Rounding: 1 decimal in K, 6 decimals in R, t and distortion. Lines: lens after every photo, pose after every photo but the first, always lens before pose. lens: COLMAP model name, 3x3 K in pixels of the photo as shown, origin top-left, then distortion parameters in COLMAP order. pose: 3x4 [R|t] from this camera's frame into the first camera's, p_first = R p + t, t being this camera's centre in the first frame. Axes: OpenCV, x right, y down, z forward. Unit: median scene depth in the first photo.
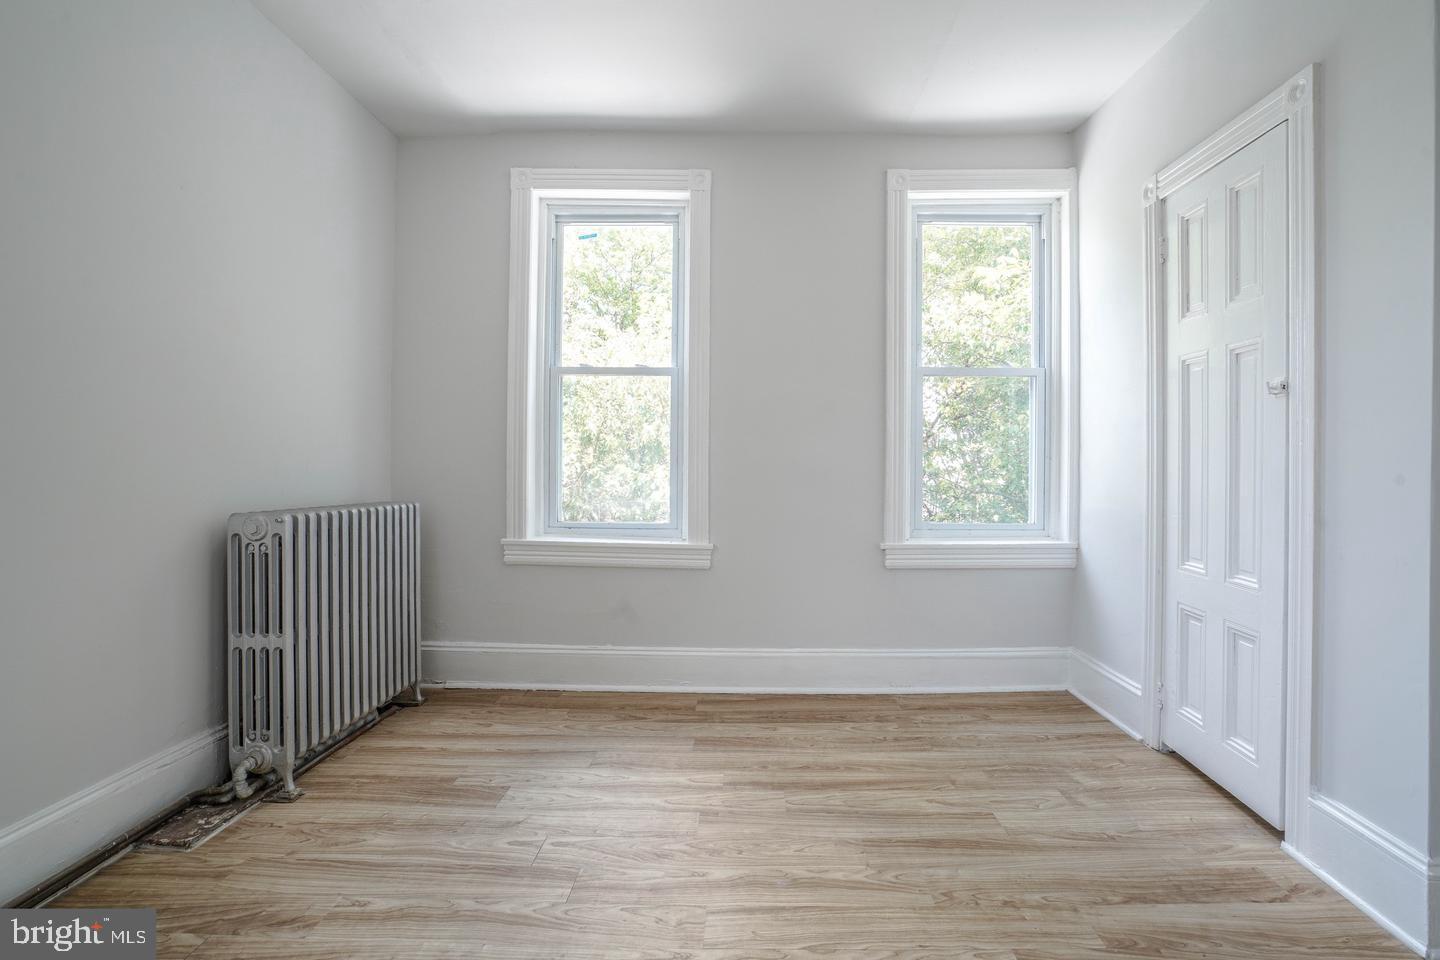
lens RADIAL K [[670.9, 0, 717.8], [0, 670.9, 460.3], [0, 0, 1]] dist [-0.064269, 0.025228]
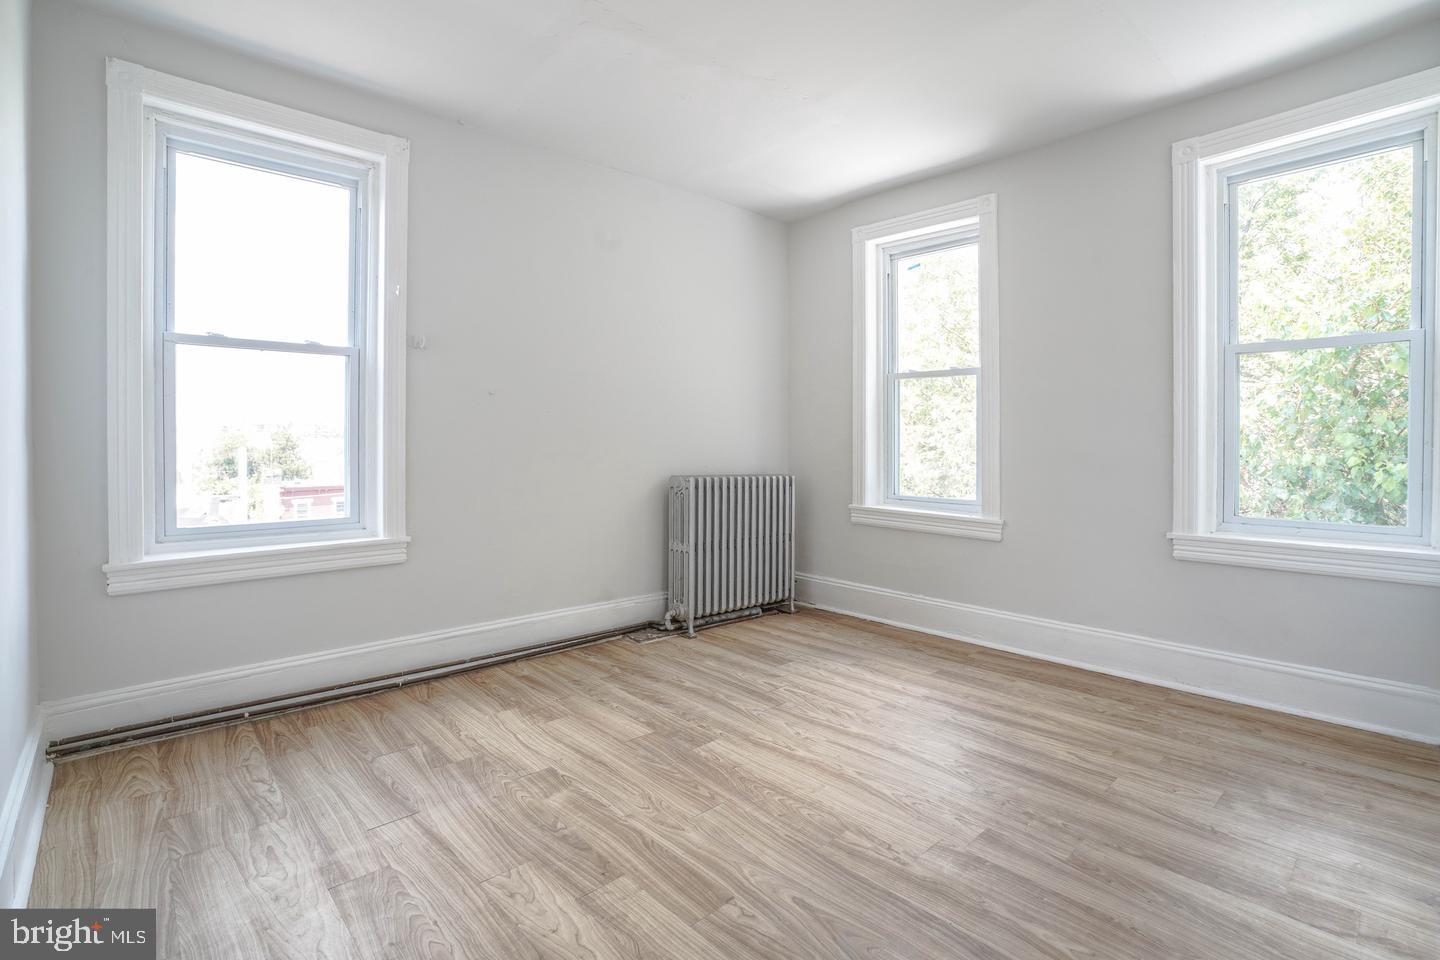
lens RADIAL K [[670.9, 0, 717.8], [0, 670.9, 460.3], [0, 0, 1]] dist [-0.064269, 0.025228]
pose [[0.686016, 0.016243, -0.727405, 0.622273], [-0.000254, 0.999756, 0.022085, -0.002773], [0.727586, -0.014966, 0.685853, -0.166127]]
